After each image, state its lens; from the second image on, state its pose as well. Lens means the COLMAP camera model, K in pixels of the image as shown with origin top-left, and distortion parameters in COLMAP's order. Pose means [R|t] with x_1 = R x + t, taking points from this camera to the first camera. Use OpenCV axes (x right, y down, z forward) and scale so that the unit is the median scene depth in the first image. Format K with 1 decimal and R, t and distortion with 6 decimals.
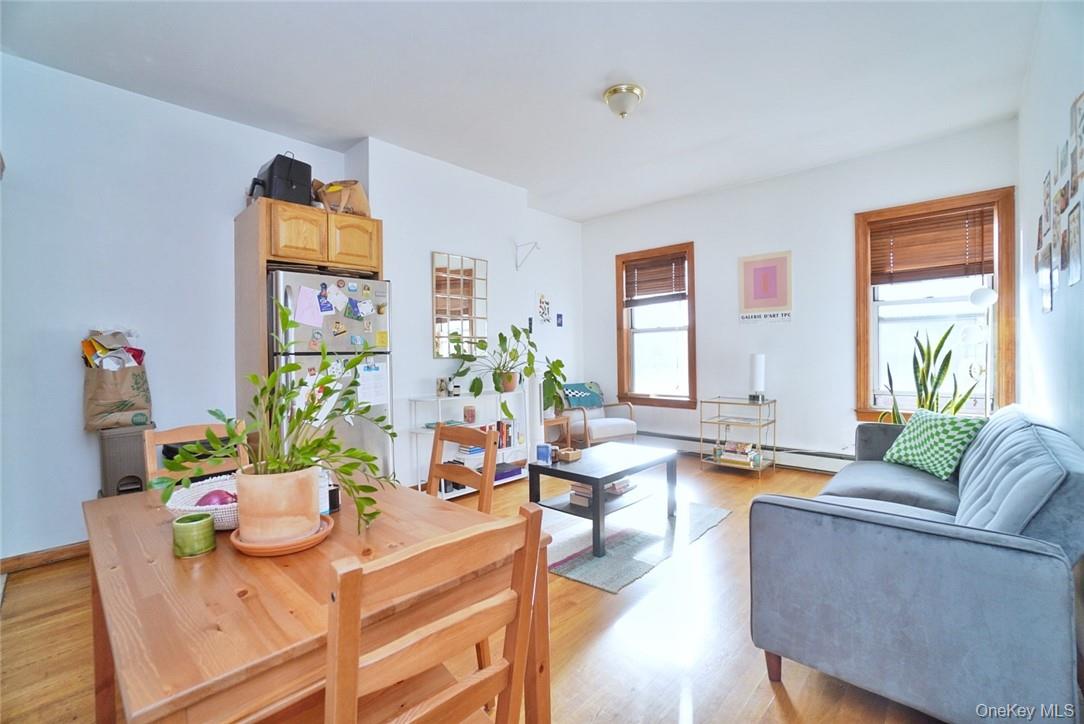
lens RADIAL K [[478.8, 0, 530.9], [0, 478.8, 359.3], [0, 0, 1]] dist [-0.063573, 0.023752]
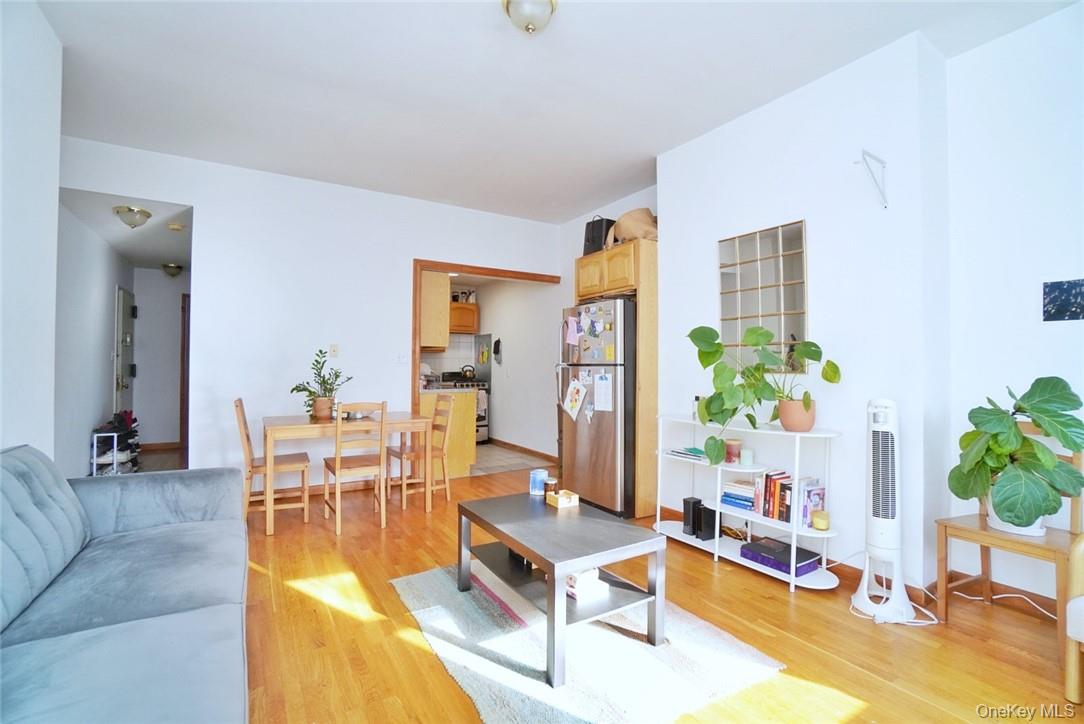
lens RADIAL K [[478.8, 0, 530.9], [0, 478.8, 359.3], [0, 0, 1]] dist [-0.063573, 0.023752]
pose [[-0.269268, -0.004939, -0.963053, 0.837207], [-0.013222, 0.999912, -0.001431, -0.023214], [0.962974, 0.012348, -0.269310, 1.162781]]
